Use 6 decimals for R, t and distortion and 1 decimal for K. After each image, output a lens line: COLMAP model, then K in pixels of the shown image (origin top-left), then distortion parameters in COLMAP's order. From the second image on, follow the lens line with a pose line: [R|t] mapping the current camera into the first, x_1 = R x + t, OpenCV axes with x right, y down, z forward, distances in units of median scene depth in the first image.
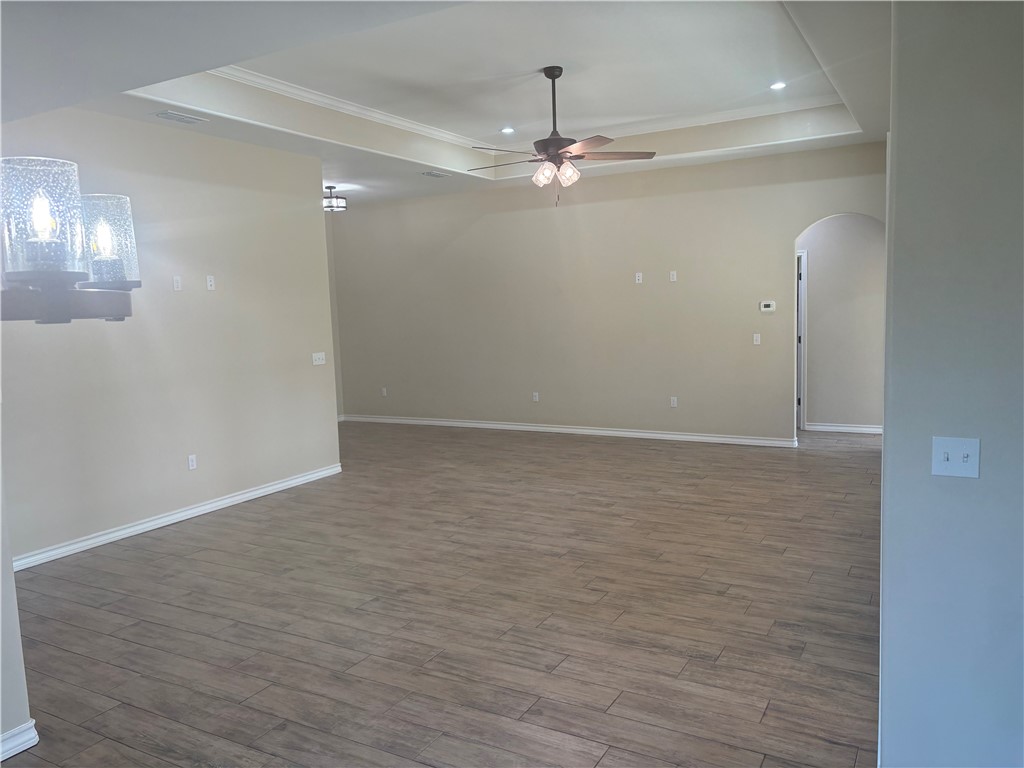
lens RADIAL K [[767.5, 0, 510.9], [0, 767.5, 387.1], [0, 0, 1]] dist [0.028246, -0.027101]
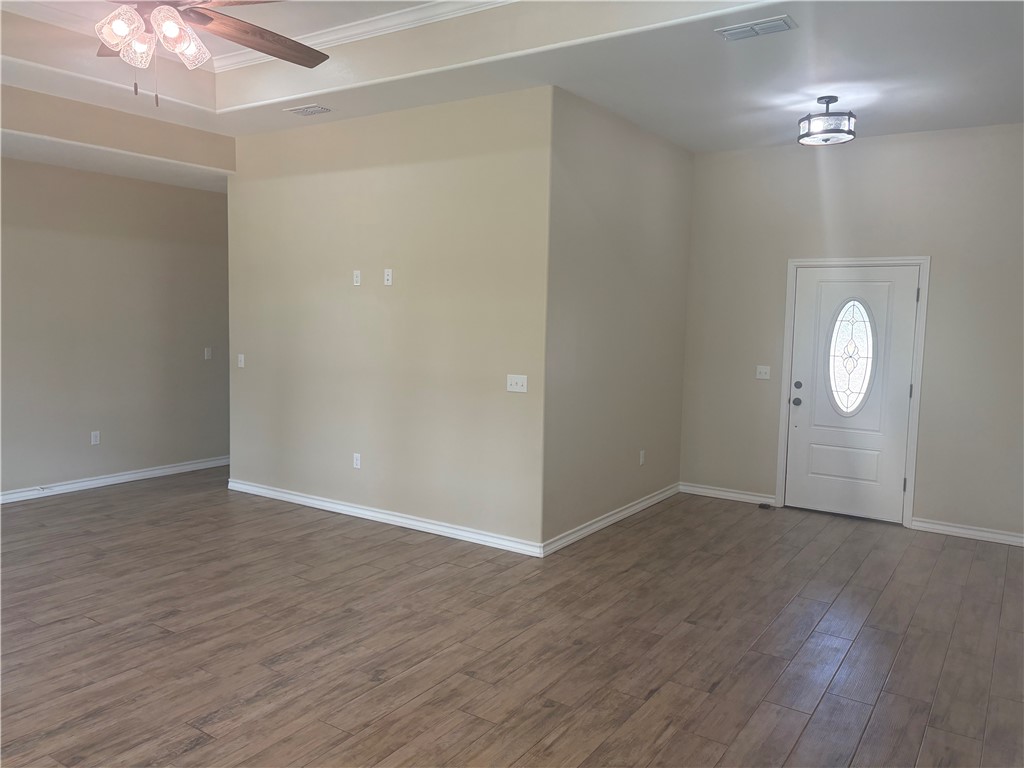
lens RADIAL K [[767.5, 0, 517.3], [0, 767.5, 386.4], [0, 0, 1]] dist [0.028246, -0.027101]
pose [[-0.059412, 0.131275, -0.989564, 0.570592], [-0.131773, 0.981609, 0.138131, -0.170059], [0.989498, 0.138605, -0.041021, 1.338020]]
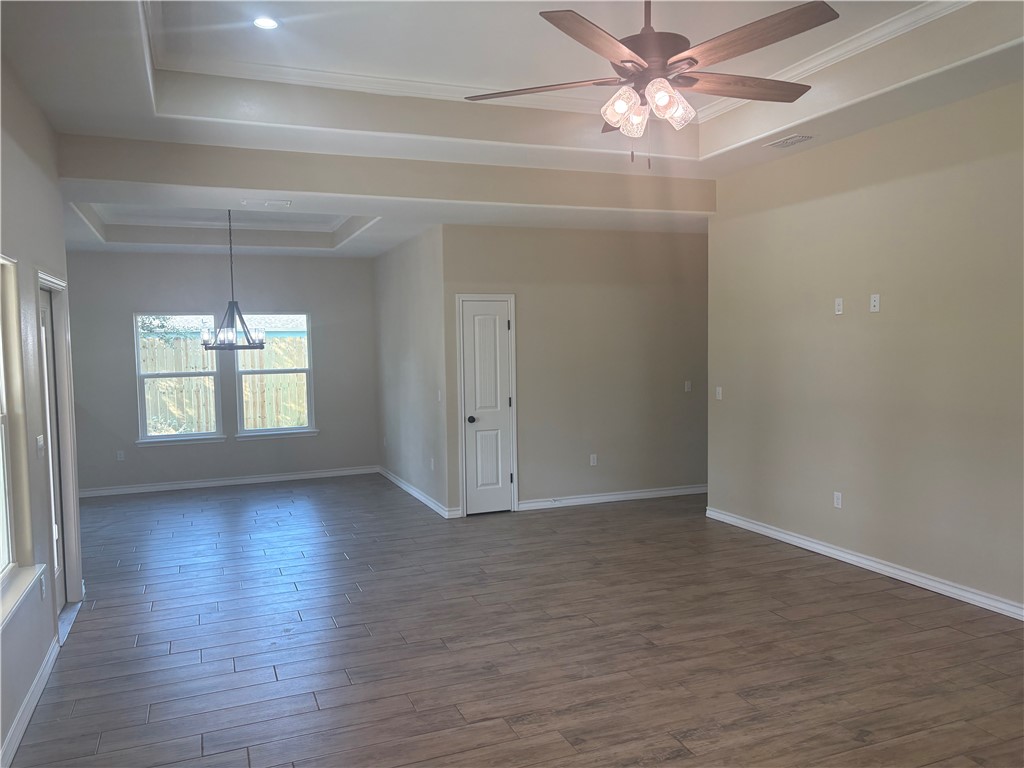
lens RADIAL K [[767.5, 0, 505.4], [0, 767.5, 384.7], [0, 0, 1]] dist [0.028246, -0.027101]
pose [[-0.621234, 0.091658, -0.778246, 0.582469], [-0.046407, 0.987090, 0.153299, -0.174581], [0.782250, 0.131351, -0.608960, 1.341763]]
